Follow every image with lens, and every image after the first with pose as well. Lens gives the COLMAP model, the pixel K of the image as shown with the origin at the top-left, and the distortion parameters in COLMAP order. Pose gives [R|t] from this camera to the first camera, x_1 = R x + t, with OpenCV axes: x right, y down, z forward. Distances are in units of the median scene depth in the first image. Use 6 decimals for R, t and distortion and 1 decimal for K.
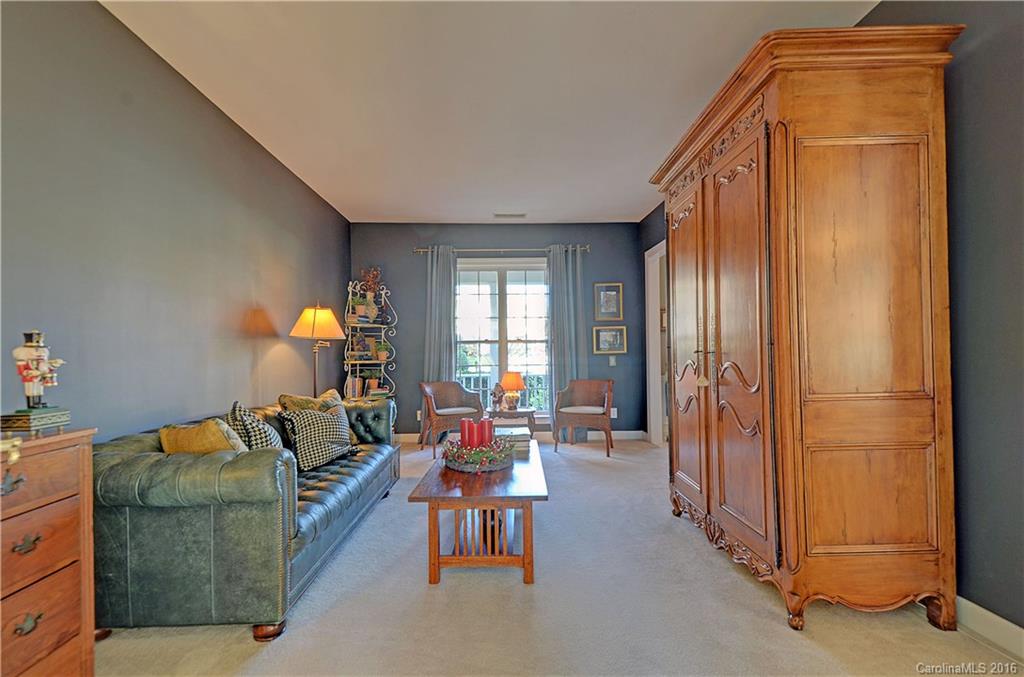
lens RADIAL K [[441.0, 0, 510.1], [0, 441.0, 350.4], [0, 0, 1]] dist [0.002344, -0.000207]
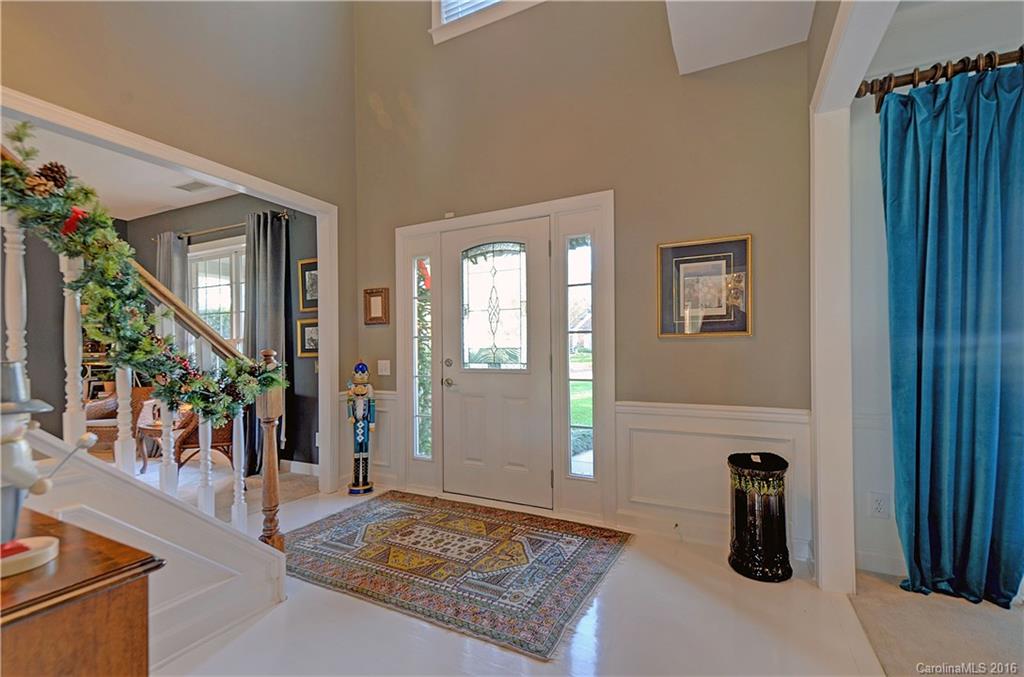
lens RADIAL K [[441.0, 0, 510.1], [0, 441.0, 350.4], [0, 0, 1]] dist [0.002344, -0.000207]
pose [[0.894803, 0.006295, -0.446416, 0.807548], [0.002486, 0.999815, 0.019082, -0.016446], [0.446454, -0.018184, 0.894622, 0.485039]]
